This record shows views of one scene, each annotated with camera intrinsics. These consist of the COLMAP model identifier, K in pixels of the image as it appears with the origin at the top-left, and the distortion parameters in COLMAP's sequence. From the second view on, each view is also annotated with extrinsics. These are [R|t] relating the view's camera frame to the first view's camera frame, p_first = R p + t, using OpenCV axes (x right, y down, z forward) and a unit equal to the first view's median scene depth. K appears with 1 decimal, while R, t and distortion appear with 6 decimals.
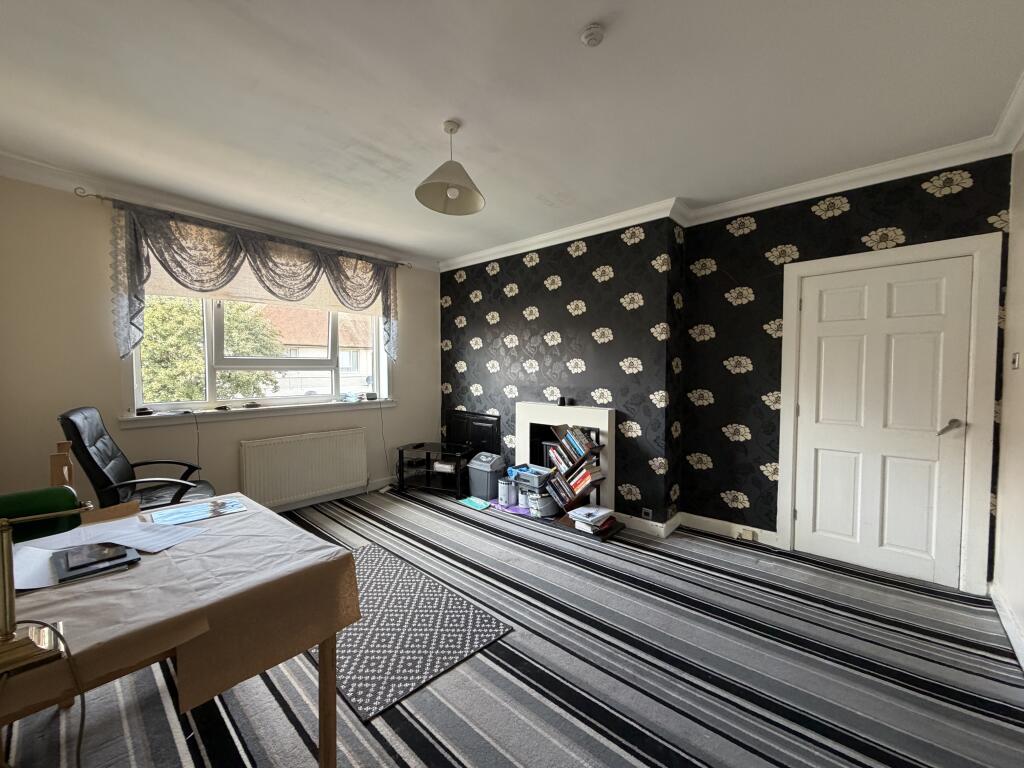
lens RADIAL K [[406.0, 0, 506.5], [0, 406.0, 382.1], [0, 0, 1]] dist [-0.006686, -0.000113]
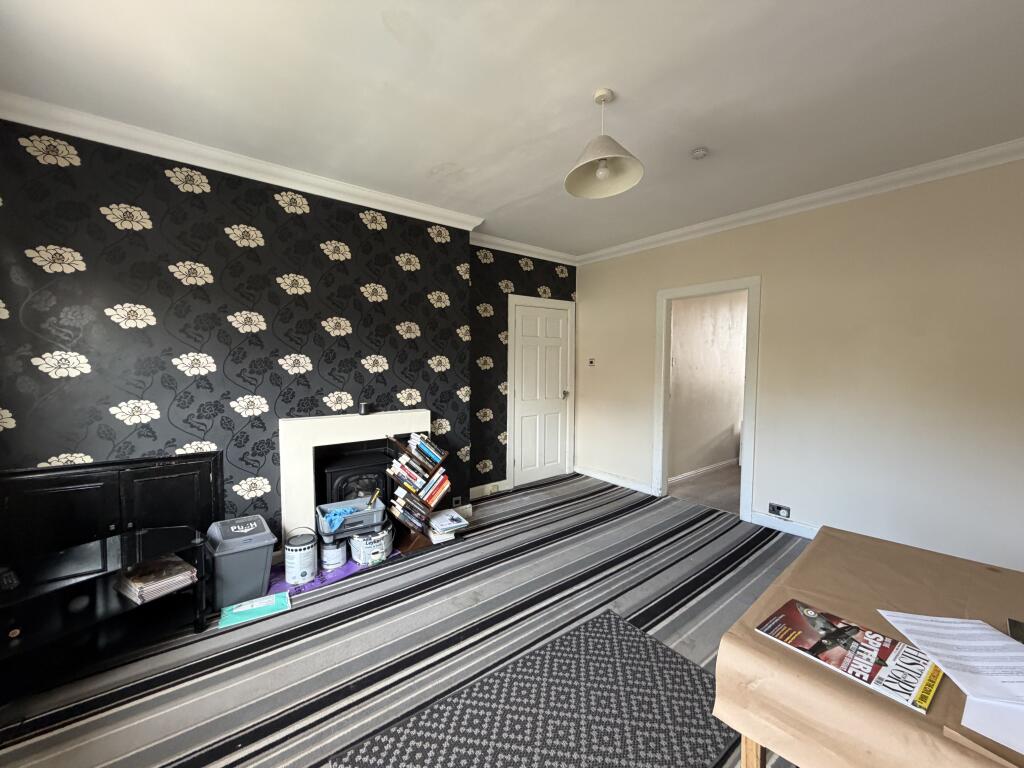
lens RADIAL K [[406.0, 0, 508.3], [0, 406.0, 383.7], [0, 0, 1]] dist [-0.006686, -0.000113]
pose [[0.165558, -0.050549, 0.984904, -0.708477], [0.032087, 0.998433, 0.045850, -0.034309], [-0.985678, 0.024012, 0.166920, 0.713903]]
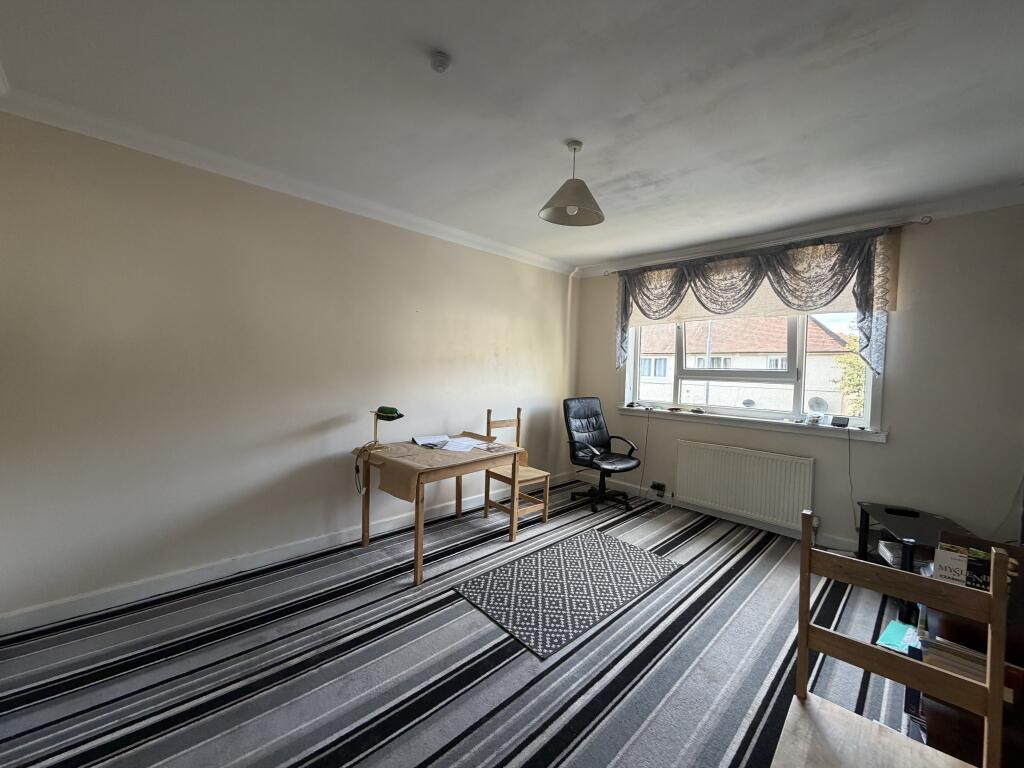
lens RADIAL K [[406.0, 0, 512.7], [0, 406.0, 381.3], [0, 0, 1]] dist [-0.006686, -0.000113]
pose [[-0.065274, 0.028661, -0.997456, 0.619942], [-0.060290, 0.997648, 0.032612, -0.036388], [0.996044, 0.062265, -0.063393, 0.633115]]
